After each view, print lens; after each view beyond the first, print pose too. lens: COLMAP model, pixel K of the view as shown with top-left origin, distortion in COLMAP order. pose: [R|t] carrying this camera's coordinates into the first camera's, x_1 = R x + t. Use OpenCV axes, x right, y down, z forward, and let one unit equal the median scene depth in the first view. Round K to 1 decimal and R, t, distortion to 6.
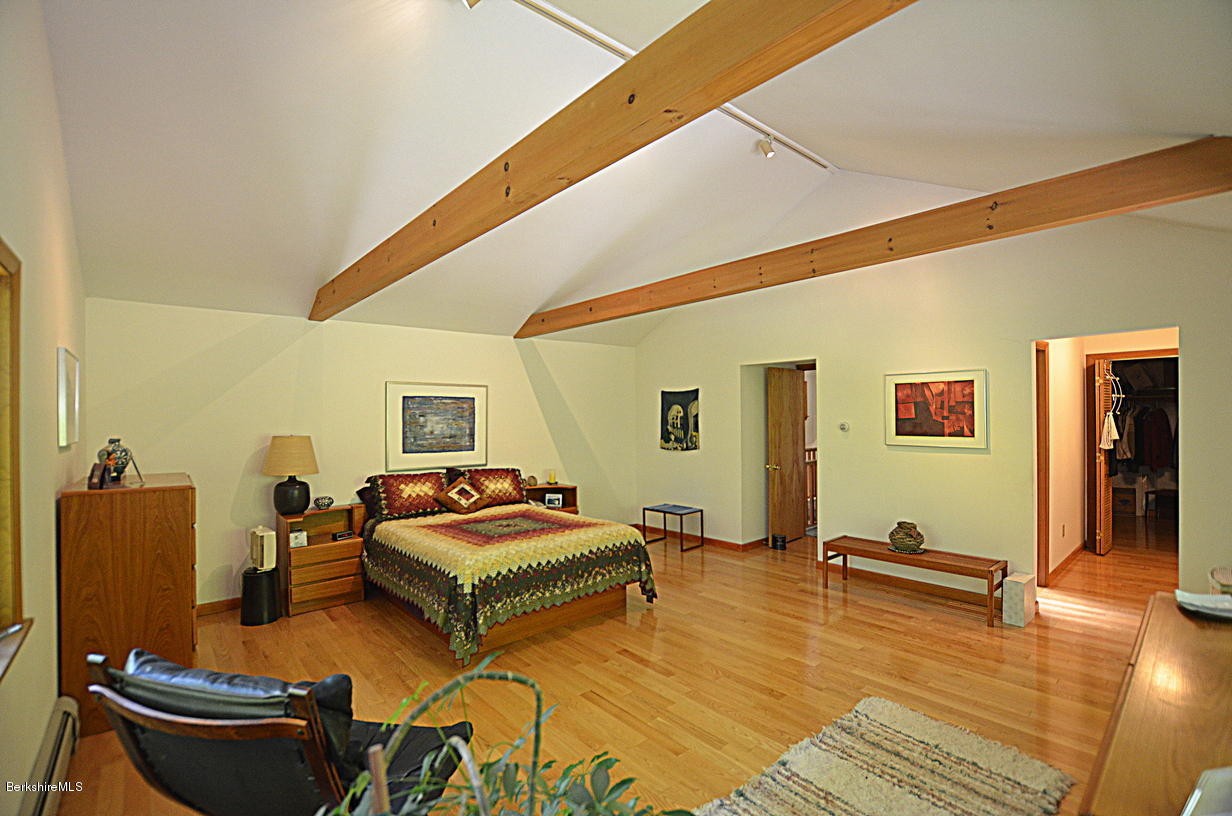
lens RADIAL K [[555.8, 0, 619.0], [0, 555.8, 409.2], [0, 0, 1]] dist [-0.029934, 0.001302]
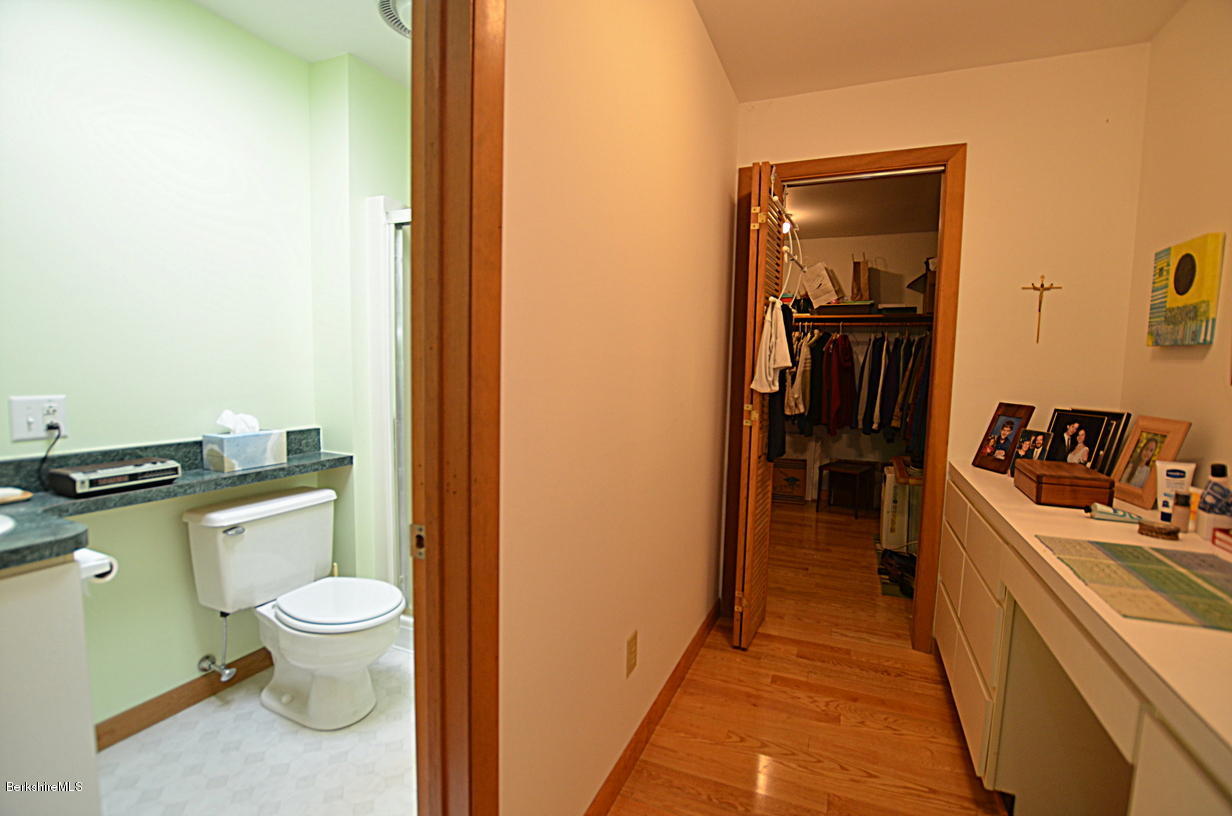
lens RADIAL K [[555.8, 0, 619.0], [0, 555.8, 415.6], [0, 0, 1]] dist [-0.029934, 0.001302]
pose [[0.901722, -0.010575, 0.432188, 0.485680], [-0.029681, 0.995828, 0.086293, 0.045061], [-0.431297, -0.090640, 0.897645, 0.527145]]
